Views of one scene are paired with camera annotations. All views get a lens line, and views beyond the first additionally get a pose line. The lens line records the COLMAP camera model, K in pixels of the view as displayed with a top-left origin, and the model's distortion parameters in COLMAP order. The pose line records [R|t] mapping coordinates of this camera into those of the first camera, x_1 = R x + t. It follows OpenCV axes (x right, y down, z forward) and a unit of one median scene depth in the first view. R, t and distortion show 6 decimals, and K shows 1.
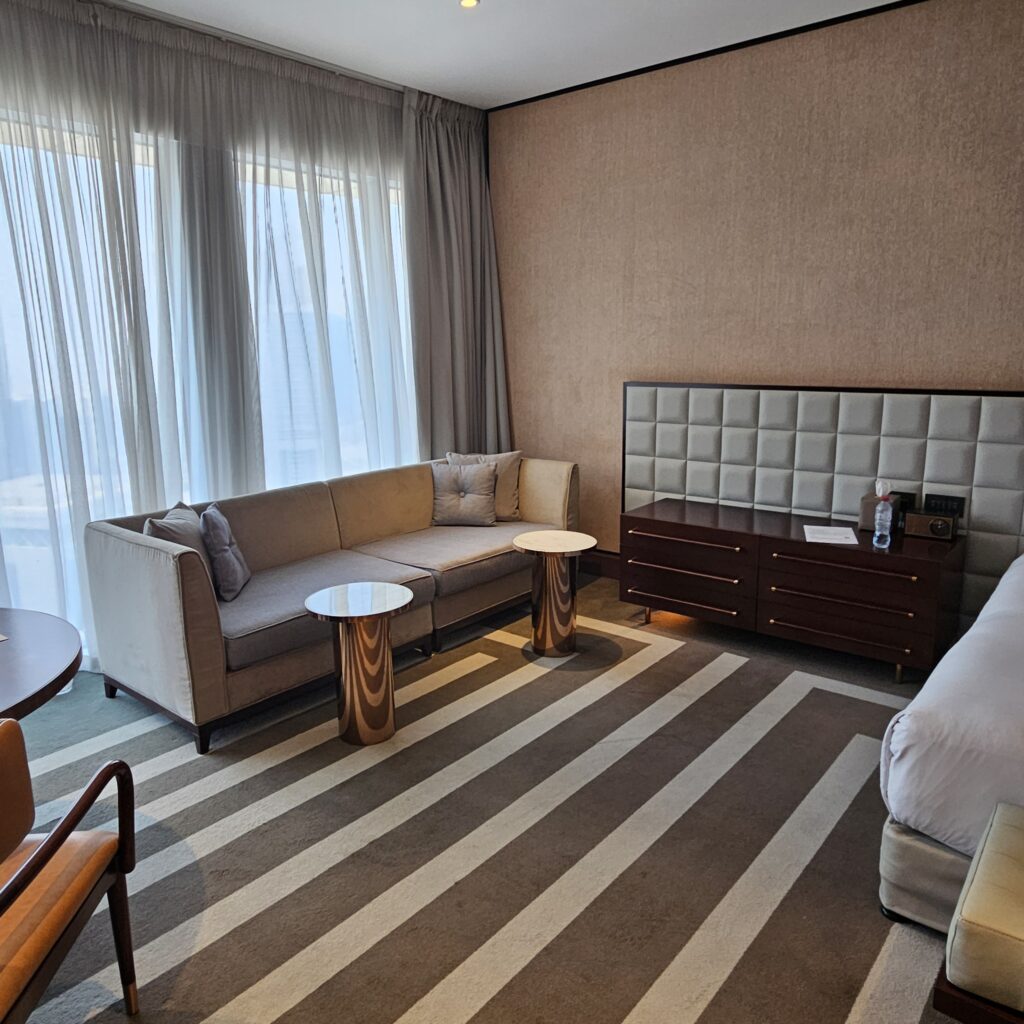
lens RADIAL K [[800.5, 0, 511.5], [0, 800.5, 506.8], [0, 0, 1]] dist [0.002854, 0.004877]
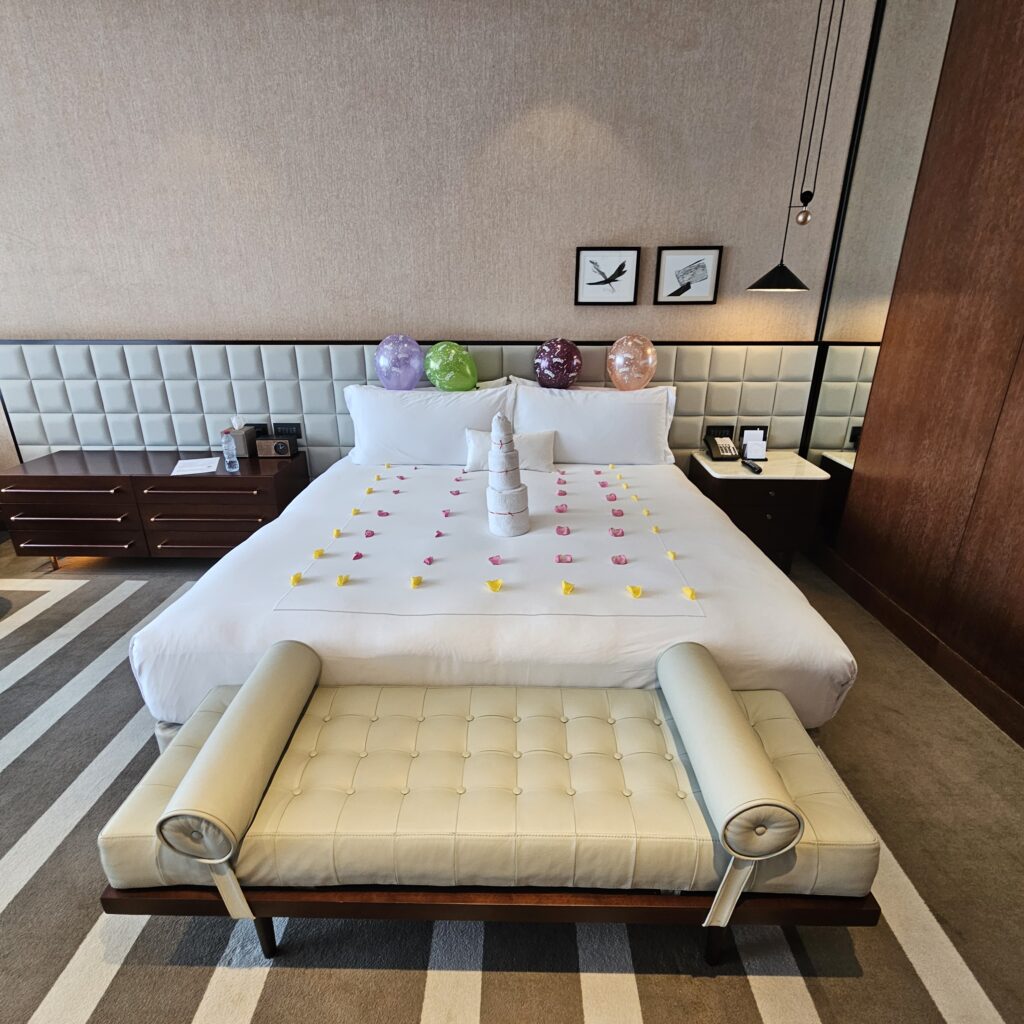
lens RADIAL K [[563.3, 0, 512.0], [0, 563.3, 512.0], [0, 0, 1]] dist [-0.001028, 0.002750]
pose [[0.774666, -0.207535, 0.597346, 0.229494], [0.118003, 0.975462, 0.185872, 0.000416], [-0.621263, -0.073500, 0.780147, 0.029438]]
